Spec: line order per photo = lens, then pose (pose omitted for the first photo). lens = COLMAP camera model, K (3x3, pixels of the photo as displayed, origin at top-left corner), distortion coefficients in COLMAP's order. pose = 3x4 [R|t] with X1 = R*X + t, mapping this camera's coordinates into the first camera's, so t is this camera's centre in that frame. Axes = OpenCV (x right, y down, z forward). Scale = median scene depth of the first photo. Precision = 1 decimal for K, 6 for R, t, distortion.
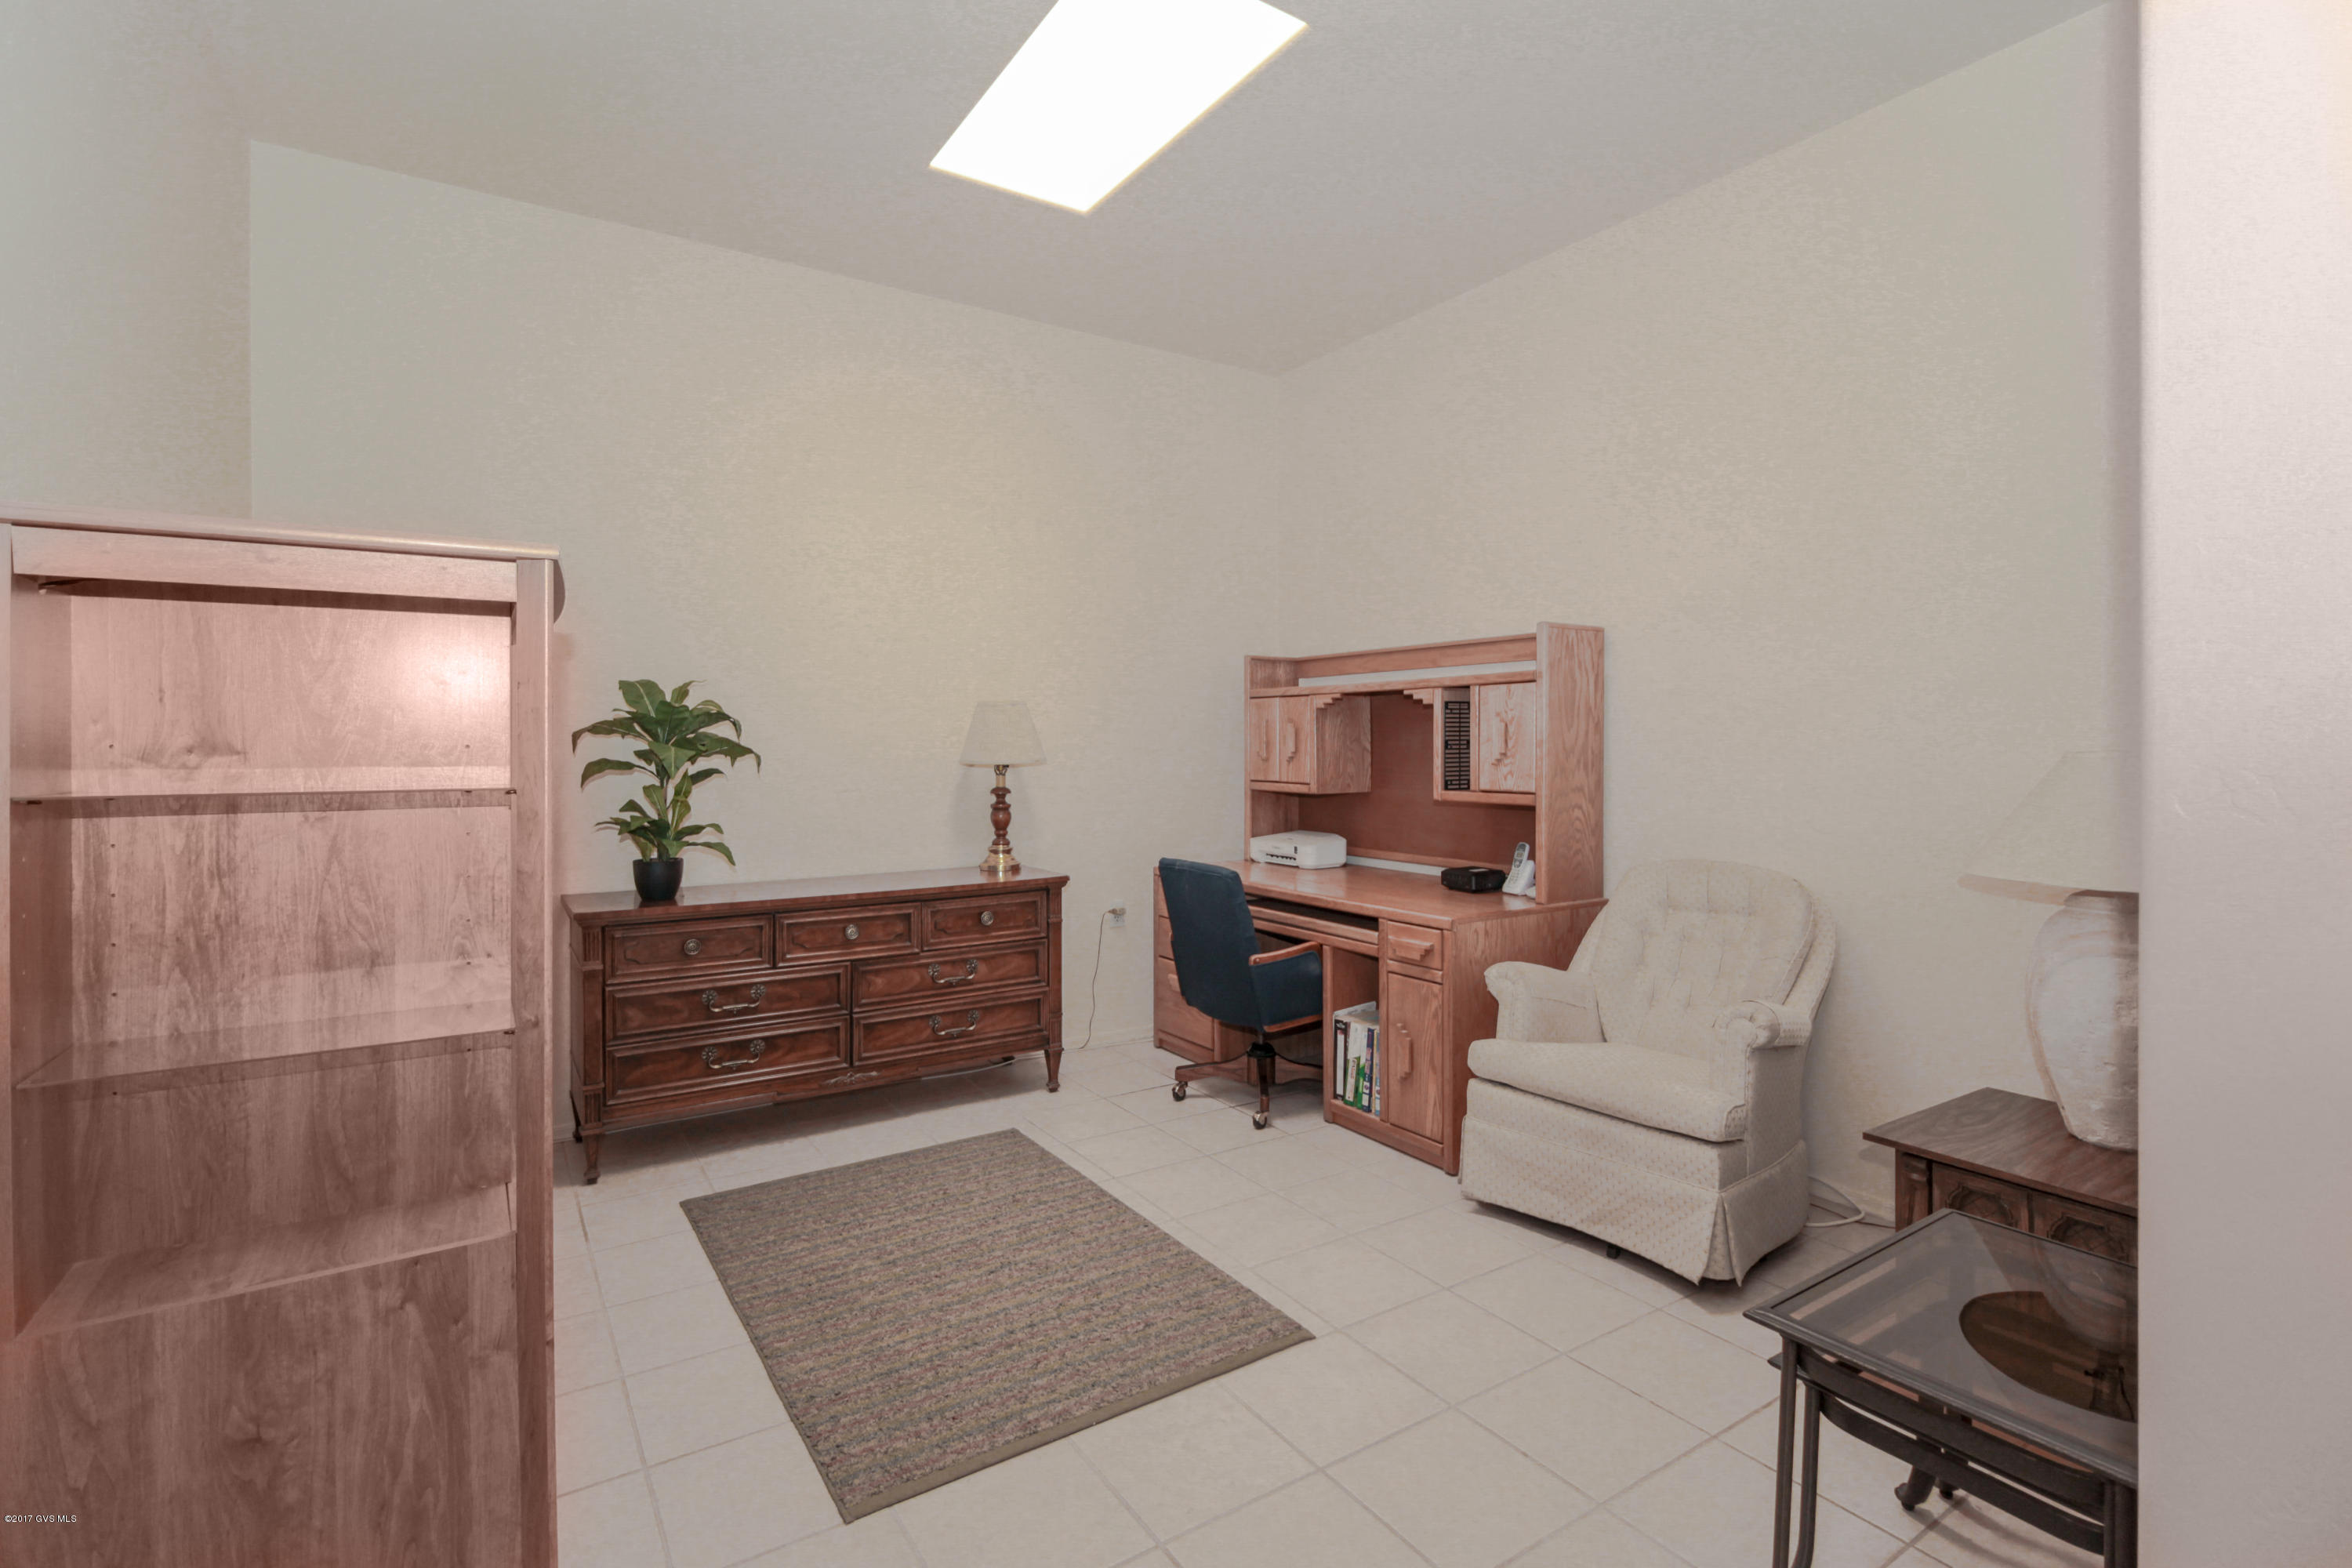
lens RADIAL K [[1111.0, 0, 1198.0], [0, 1111.0, 750.7], [0, 0, 1]] dist [0.002027, -0.000100]
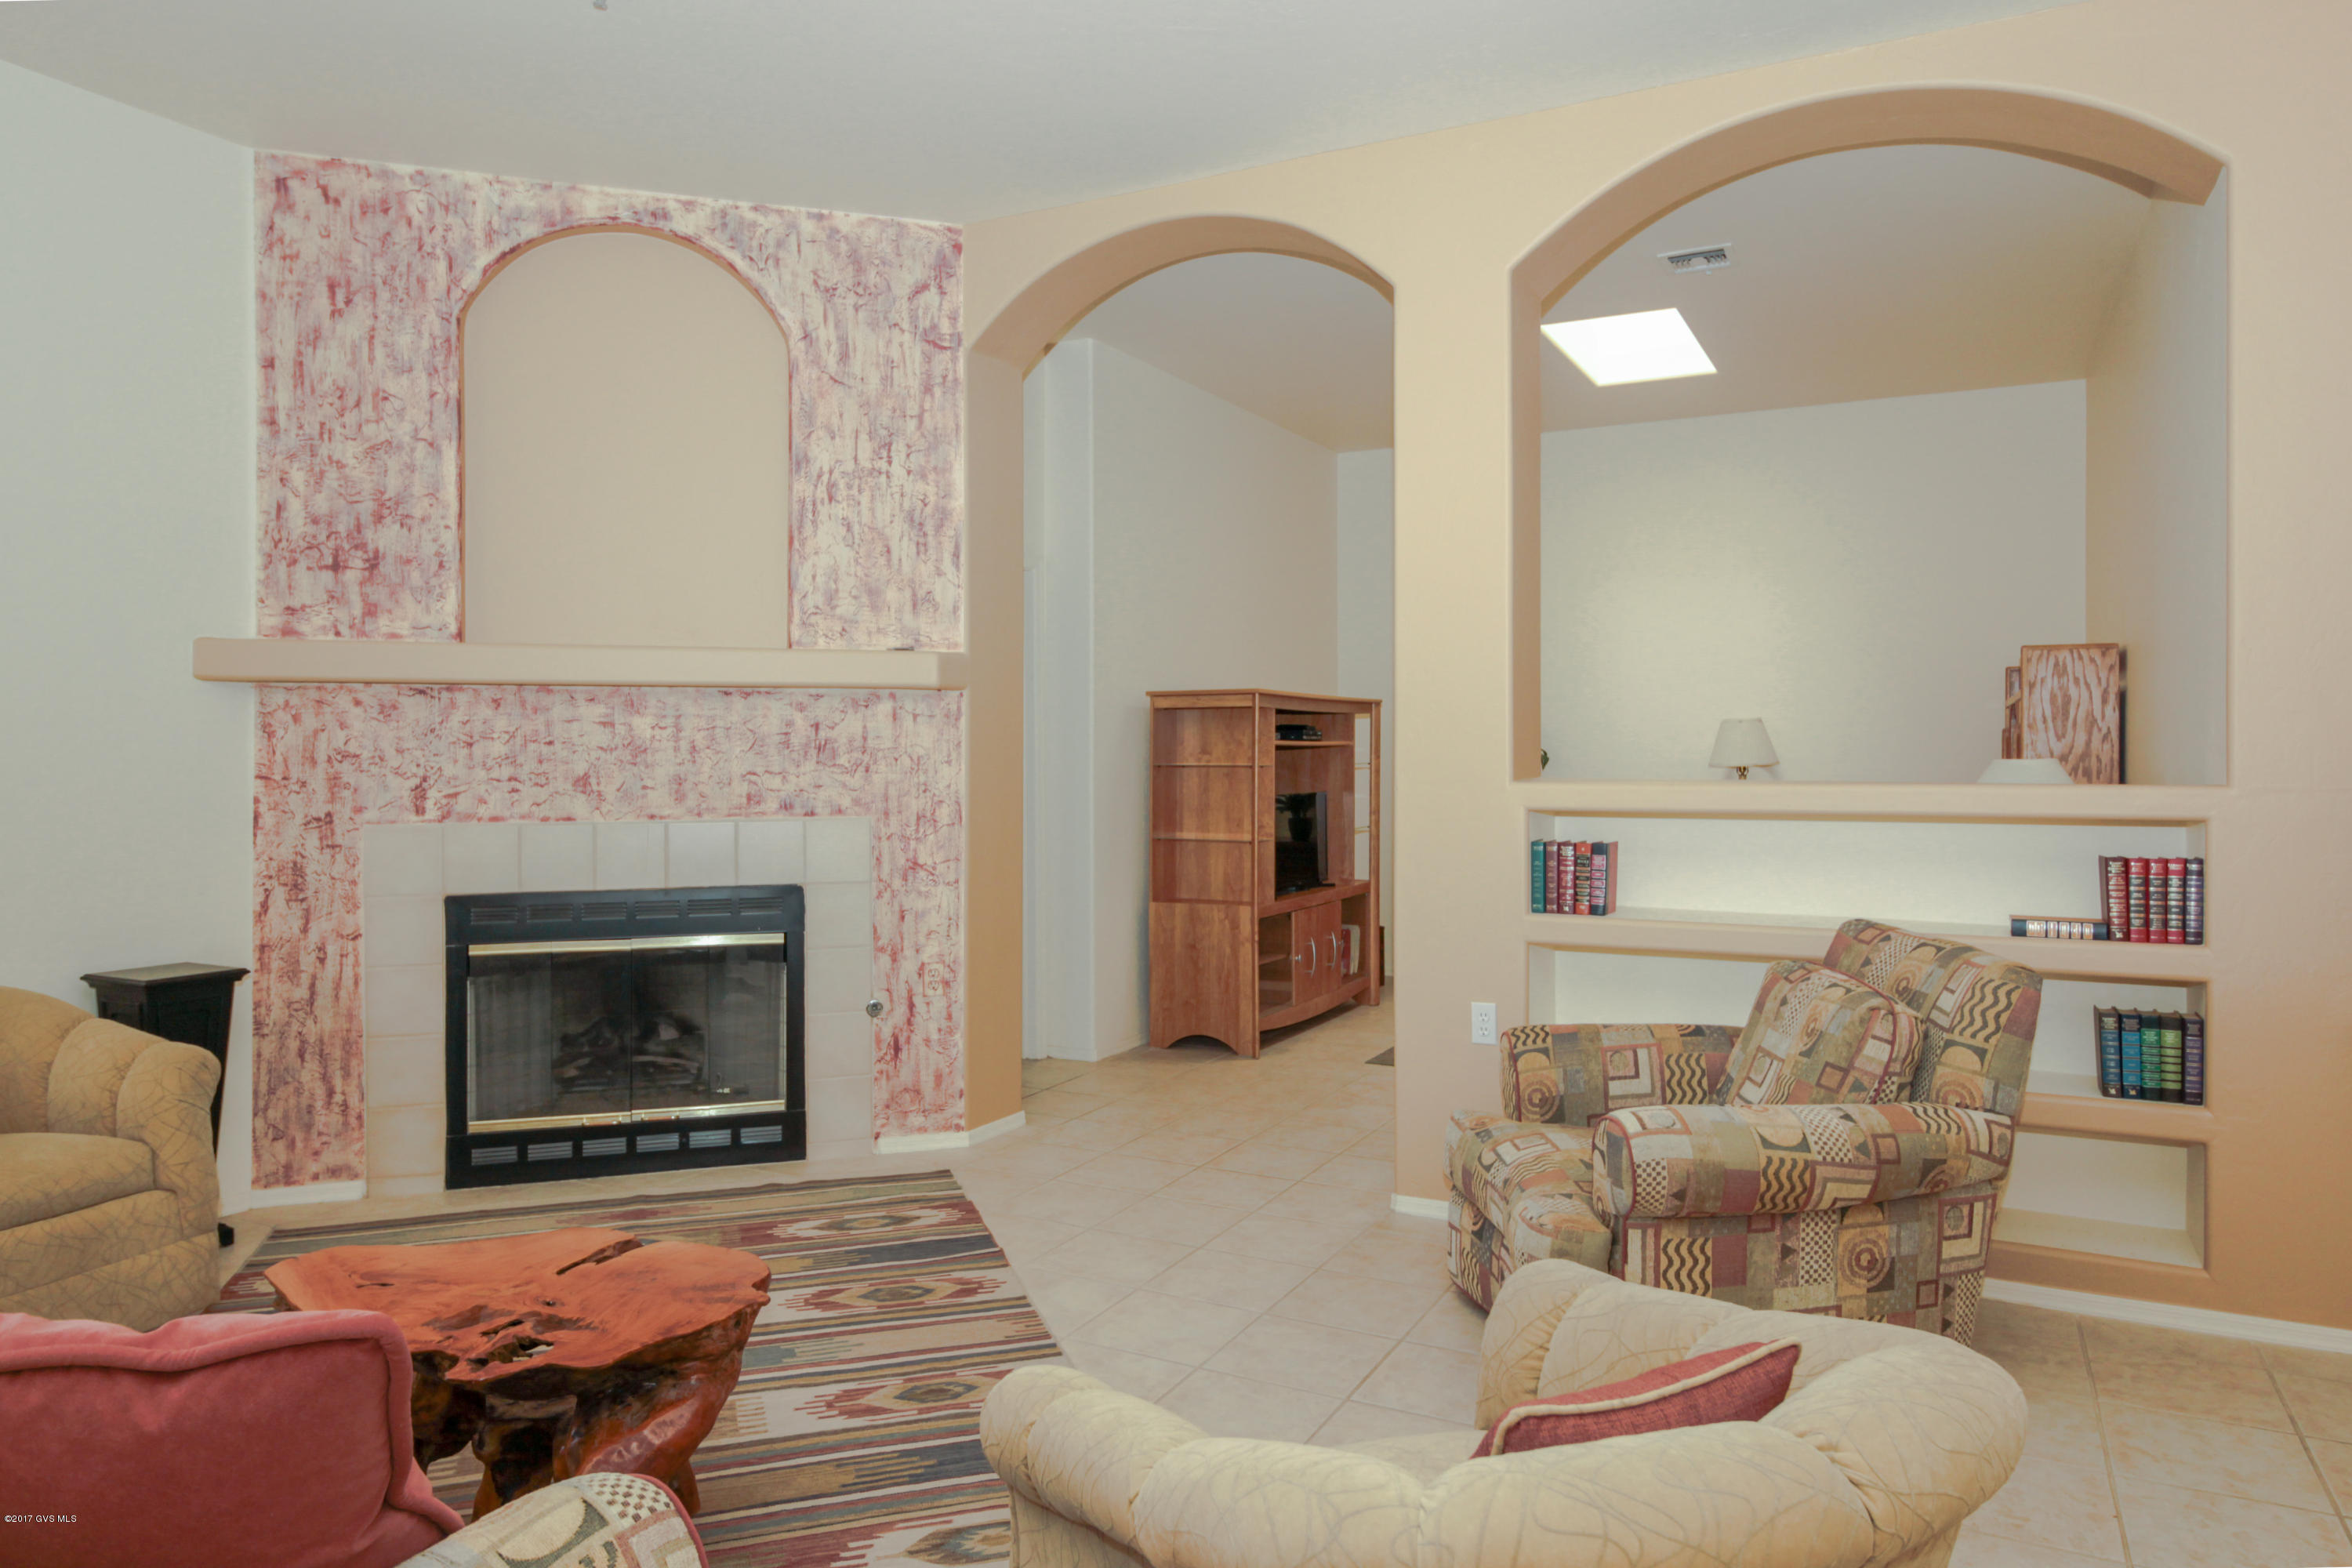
lens RADIAL K [[1483.0, 0, 1180.2], [0, 1483.0, 758.3], [0, 0, 1]] dist [0.017852, -0.021402]
pose [[0.485773, 0.007292, -0.874055, 1.209141], [-0.006655, 0.999967, 0.004644, -0.001809], [0.874060, 0.003561, 0.485806, -0.492759]]
